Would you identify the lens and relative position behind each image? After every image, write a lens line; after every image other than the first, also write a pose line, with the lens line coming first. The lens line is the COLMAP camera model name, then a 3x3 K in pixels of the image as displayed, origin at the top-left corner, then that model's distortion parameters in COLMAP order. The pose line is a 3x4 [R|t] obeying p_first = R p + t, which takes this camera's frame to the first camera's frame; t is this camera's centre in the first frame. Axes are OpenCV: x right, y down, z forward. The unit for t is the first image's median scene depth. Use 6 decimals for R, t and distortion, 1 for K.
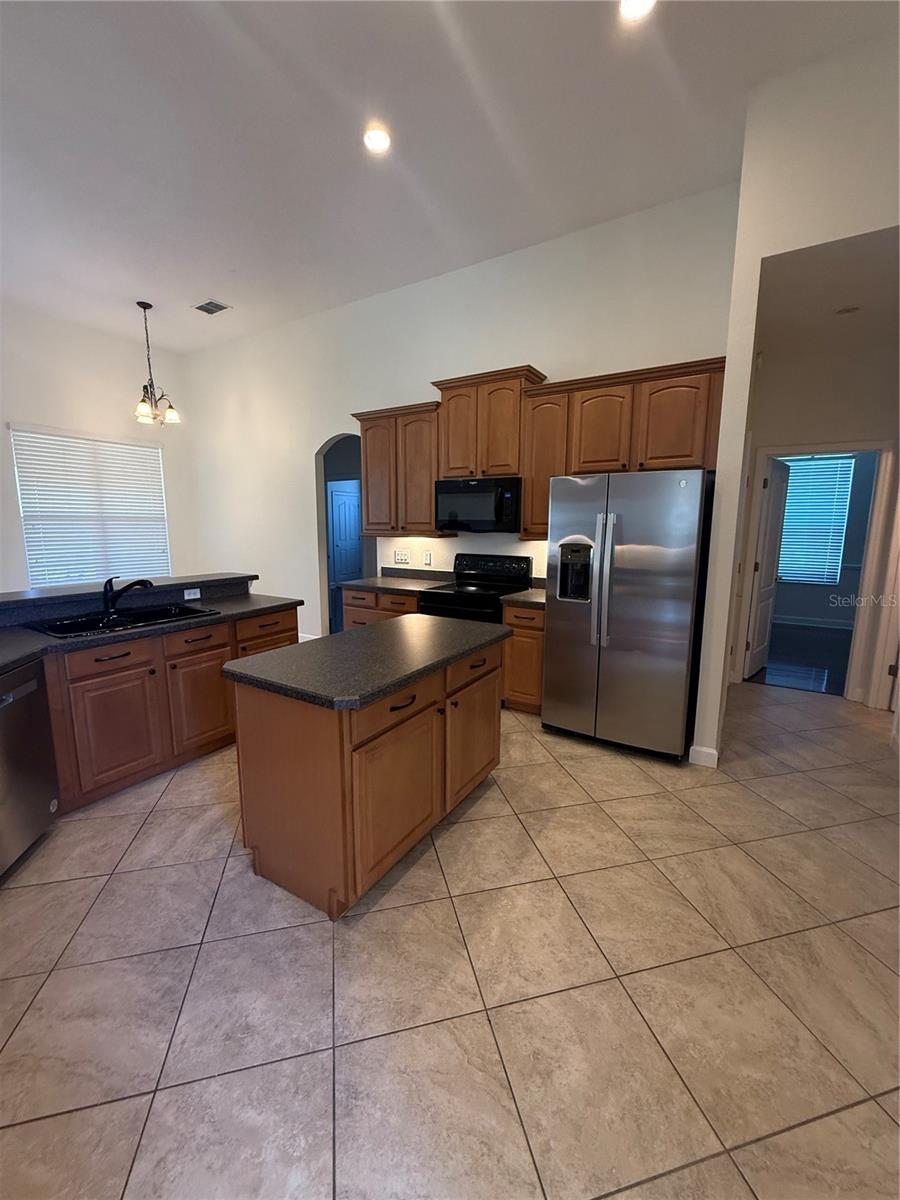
lens RADIAL K [[476.6, 0, 452.5], [0, 476.6, 599.4], [0, 0, 1]] dist [-0.000761, 0.000048]
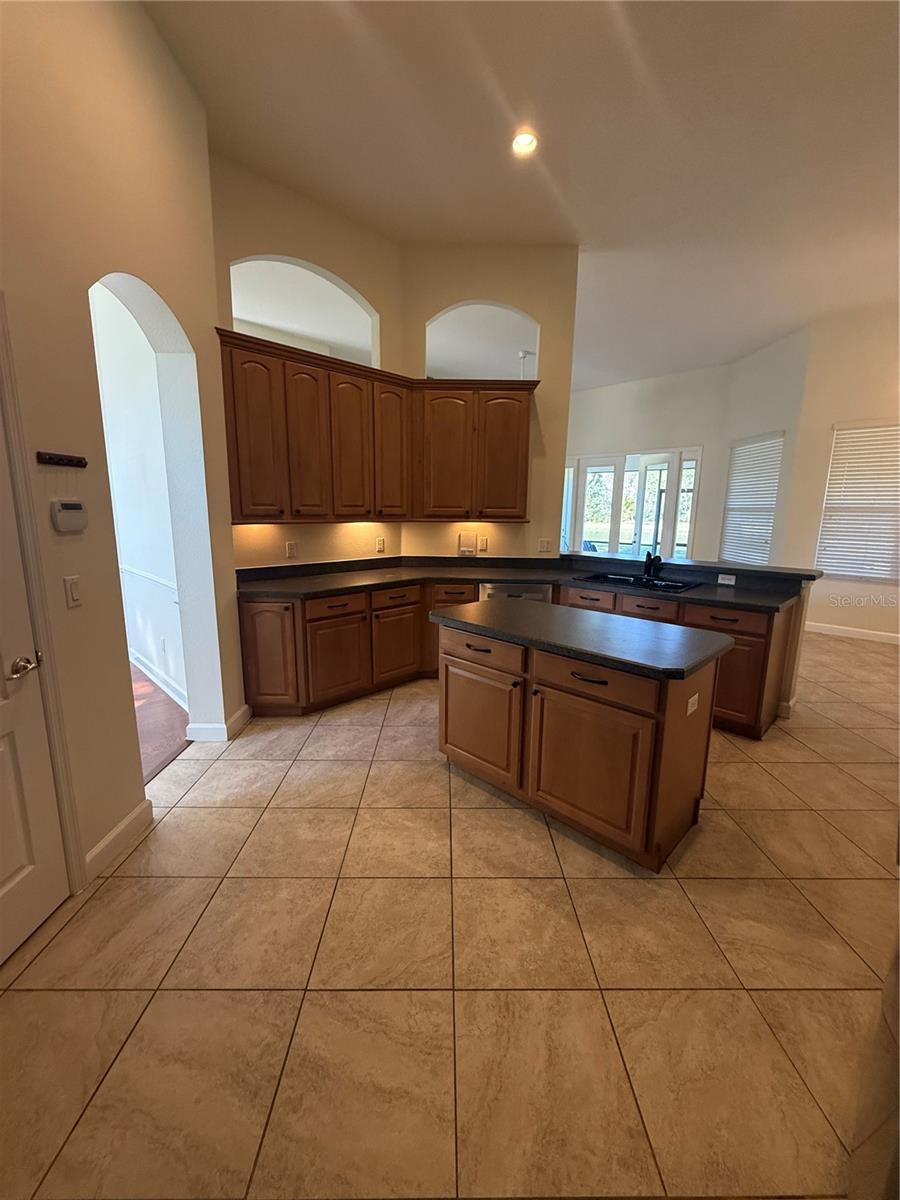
lens RADIAL K [[476.6, 0, 449.4], [0, 476.6, 600.5], [0, 0, 1]] dist [-0.000761, 0.000048]
pose [[-0.228459, 0.178538, -0.957043, 1.167978], [-0.169375, 0.960760, 0.219664, -0.180678], [0.958707, 0.212283, -0.189254, 1.196504]]
